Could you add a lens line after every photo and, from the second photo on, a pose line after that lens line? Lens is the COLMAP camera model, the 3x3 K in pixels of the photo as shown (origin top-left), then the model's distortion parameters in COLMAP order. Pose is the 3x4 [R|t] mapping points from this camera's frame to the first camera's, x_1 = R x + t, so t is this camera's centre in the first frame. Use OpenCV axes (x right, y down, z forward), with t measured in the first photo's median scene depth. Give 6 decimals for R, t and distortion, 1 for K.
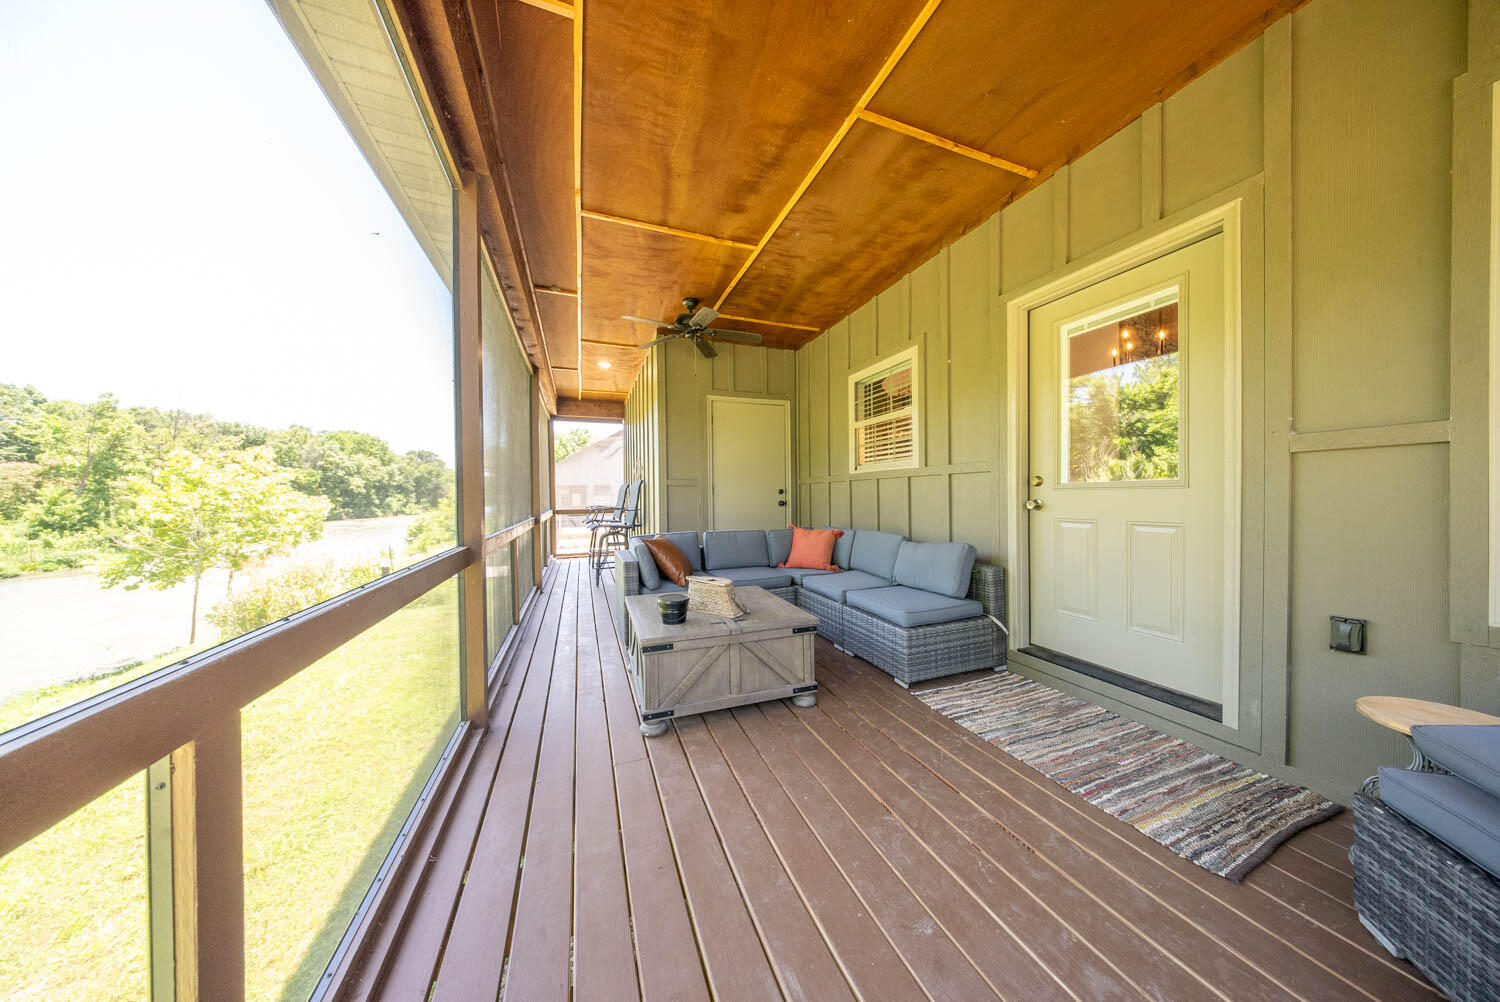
lens RADIAL K [[442.4, 0, 742.8], [0, 442.4, 502.4], [0, 0, 1]] dist [0.001029, -0.000521]
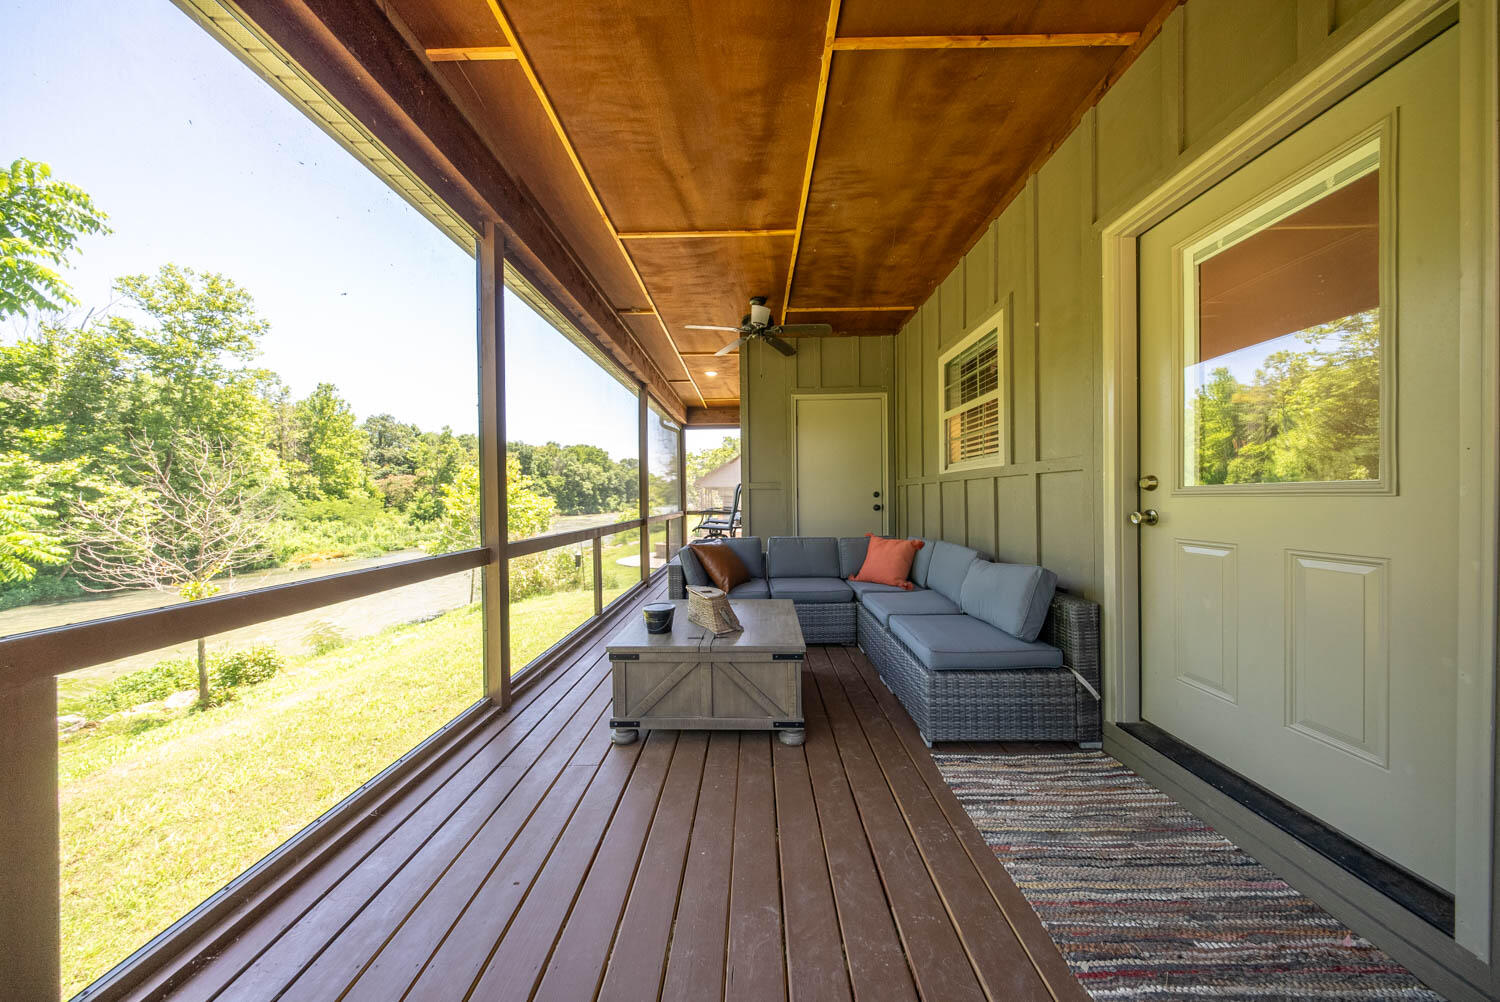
lens RADIAL K [[442.4, 0, 746.7], [0, 442.4, 502.7], [0, 0, 1]] dist [0.001029, -0.000521]
pose [[0.930128, 0.003455, -0.367220, 0.323224], [-0.003046, 0.999994, 0.001692, -0.016436], [0.367224, -0.000455, 0.930133, 0.128776]]
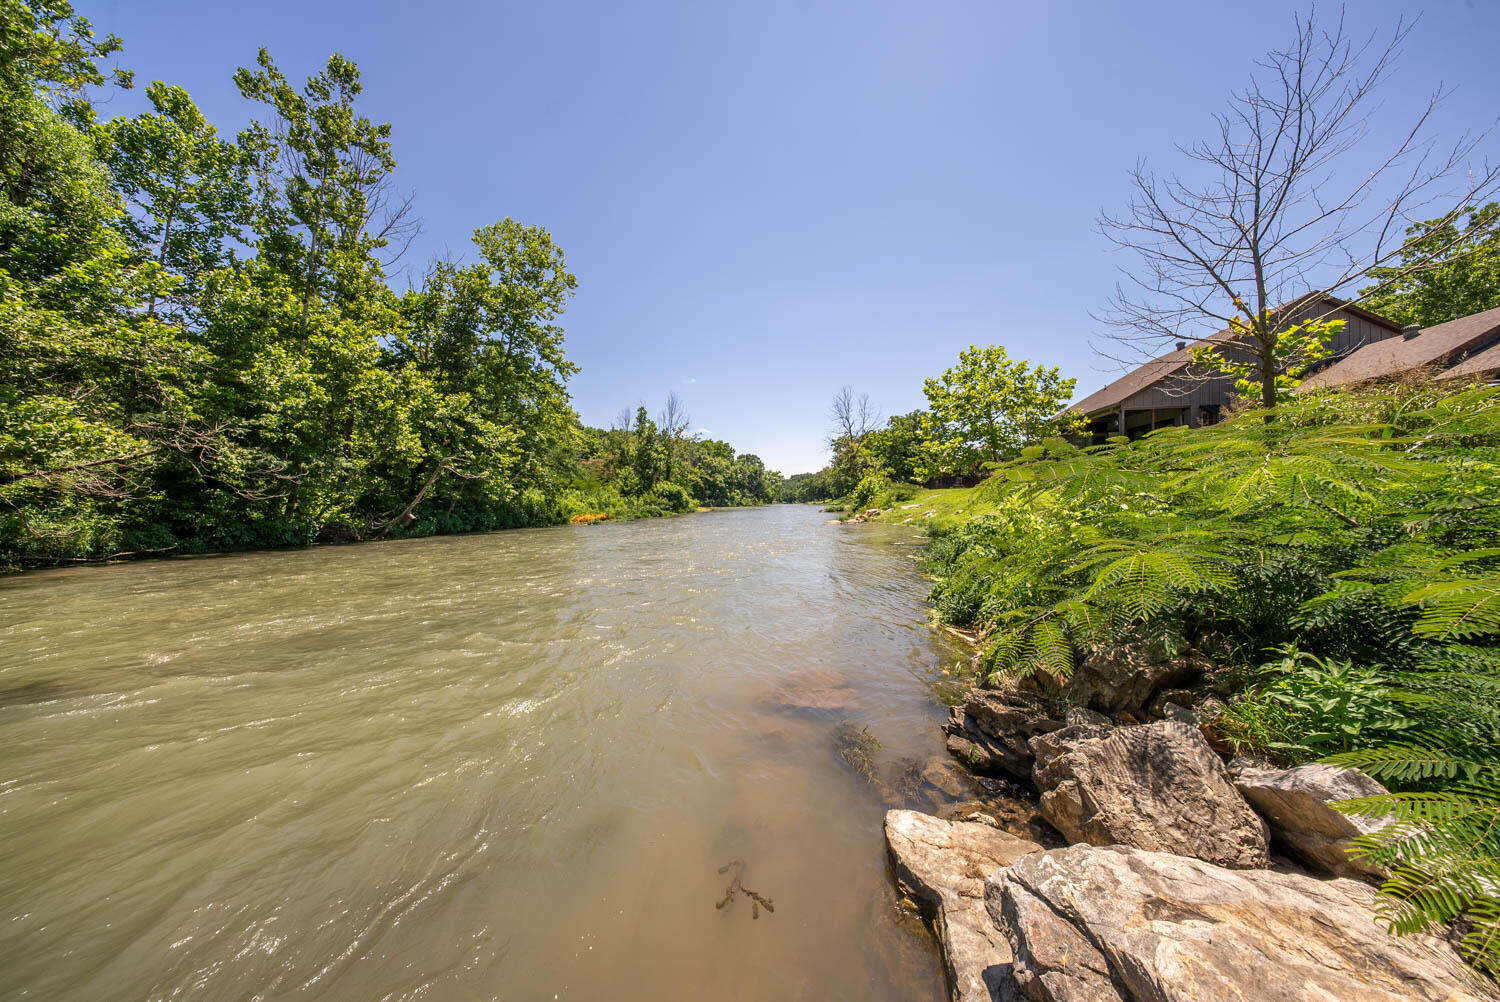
lens RADIAL K [[442.4, 0, 748.9], [0, 442.4, 502.2], [0, 0, 1]] dist [0.001029, -0.000521]
pose [[0.844940, 0.009306, -0.534780, -5.655067], [-0.013918, 0.999893, -0.004590, 1.280268], [0.534680, 0.011321, 0.844979, -1.060960]]
